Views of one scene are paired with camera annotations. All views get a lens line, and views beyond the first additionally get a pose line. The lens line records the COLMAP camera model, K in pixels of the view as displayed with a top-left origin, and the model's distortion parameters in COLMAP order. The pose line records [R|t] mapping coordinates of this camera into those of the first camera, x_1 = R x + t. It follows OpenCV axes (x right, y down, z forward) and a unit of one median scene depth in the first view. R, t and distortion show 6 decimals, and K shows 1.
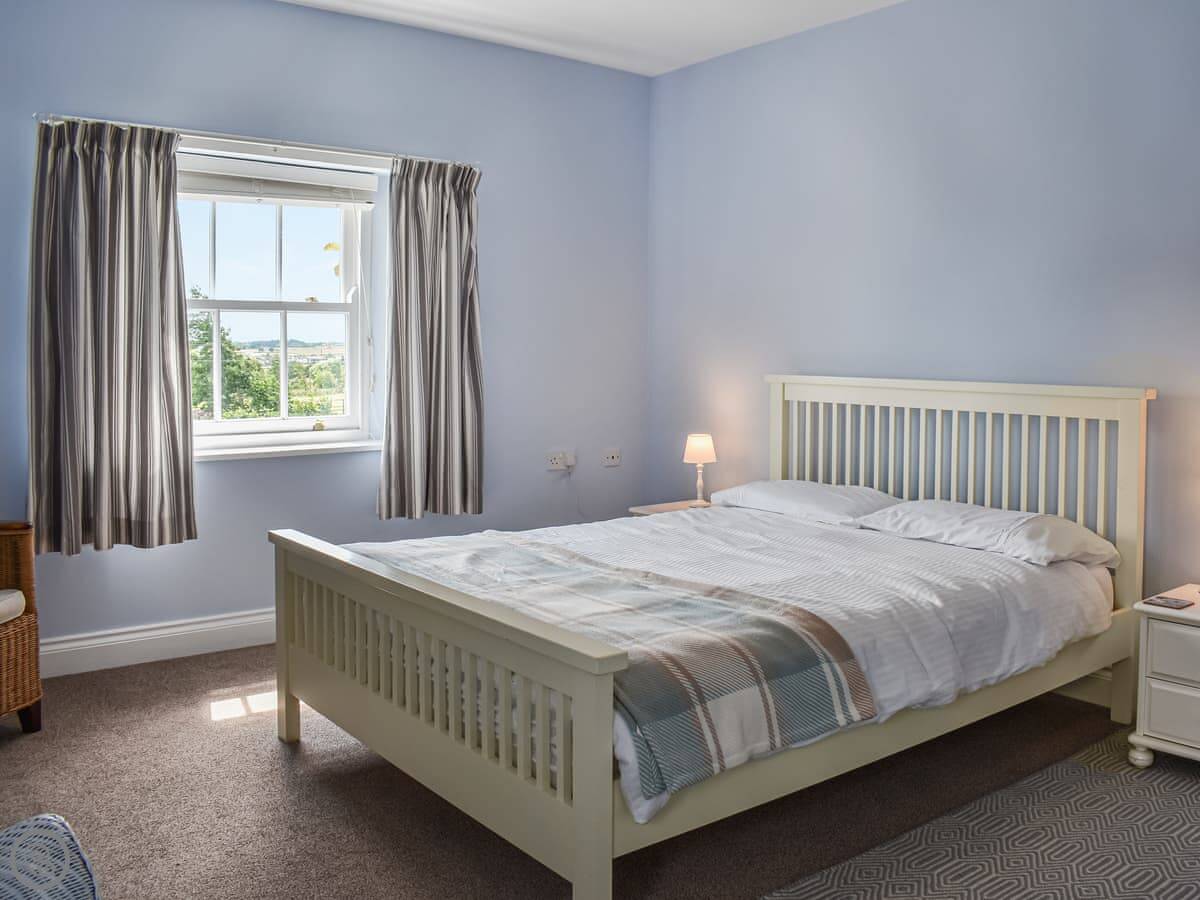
lens RADIAL K [[1057.8, 0, 600.0], [0, 1057.8, 450.0], [0, 0, 1]] dist [-0.079198, -0.006109]
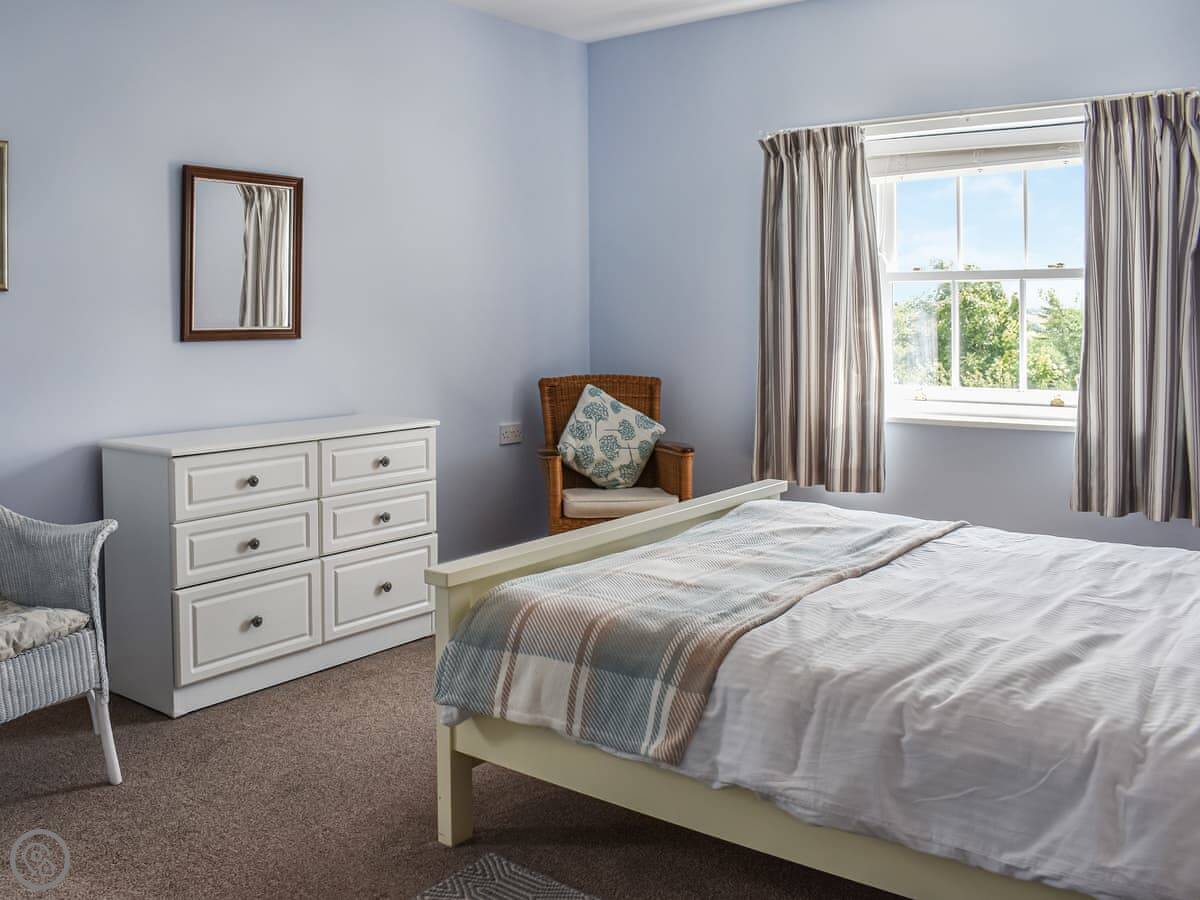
lens RADIAL K [[1057.8, 0, 600.0], [0, 1057.8, 450.0], [0, 0, 1]] dist [-0.079198, -0.006109]
pose [[0.254318, 0.109145, -0.960942, 0.639369], [-0.084844, 0.992298, 0.090252, -0.036430], [0.963392, 0.058578, 0.261619, 0.455662]]
